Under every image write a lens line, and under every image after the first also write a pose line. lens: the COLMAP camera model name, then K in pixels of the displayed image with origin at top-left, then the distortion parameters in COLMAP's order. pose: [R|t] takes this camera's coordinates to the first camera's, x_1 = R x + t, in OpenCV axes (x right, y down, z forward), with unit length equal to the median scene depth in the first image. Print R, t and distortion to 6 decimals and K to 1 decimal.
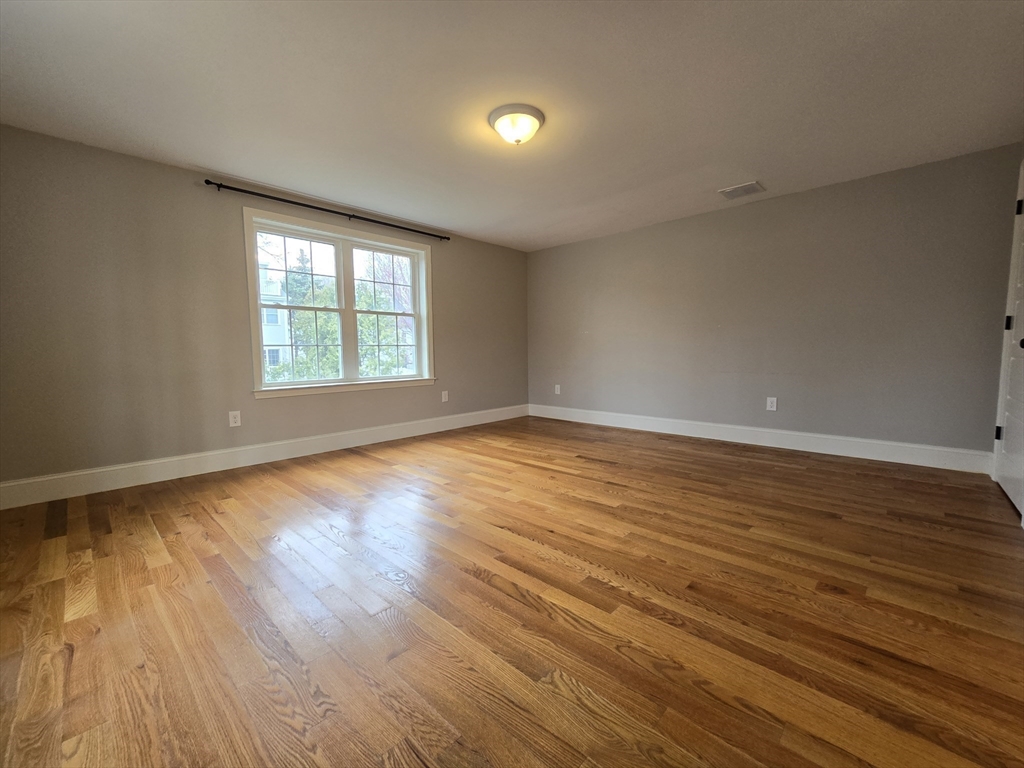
lens RADIAL K [[419.9, 0, 512.6], [0, 419.9, 385.7], [0, 0, 1]] dist [-0.000883, -0.000403]
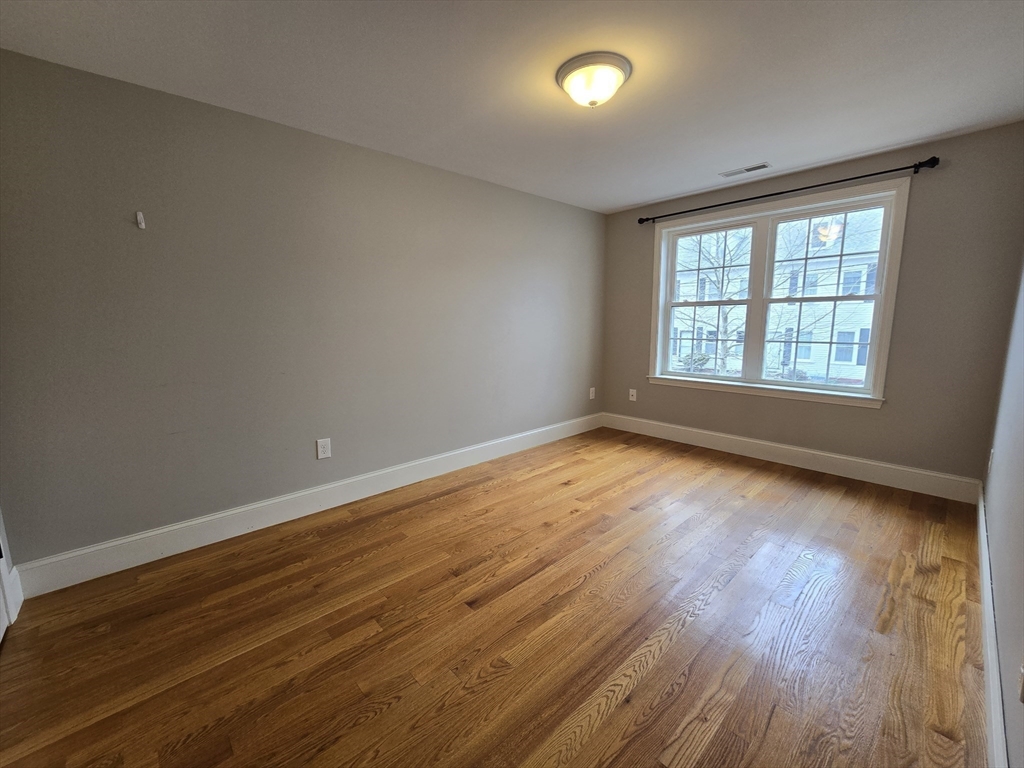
lens RADIAL K [[419.9, 0, 512.6], [0, 419.9, 385.7], [0, 0, 1]] dist [-0.000883, -0.000403]
pose [[-0.067691, 0.128981, -0.989334, 0.518990], [-0.118336, 0.983571, 0.136326, -0.066161], [0.990664, 0.126302, -0.051316, 0.577440]]
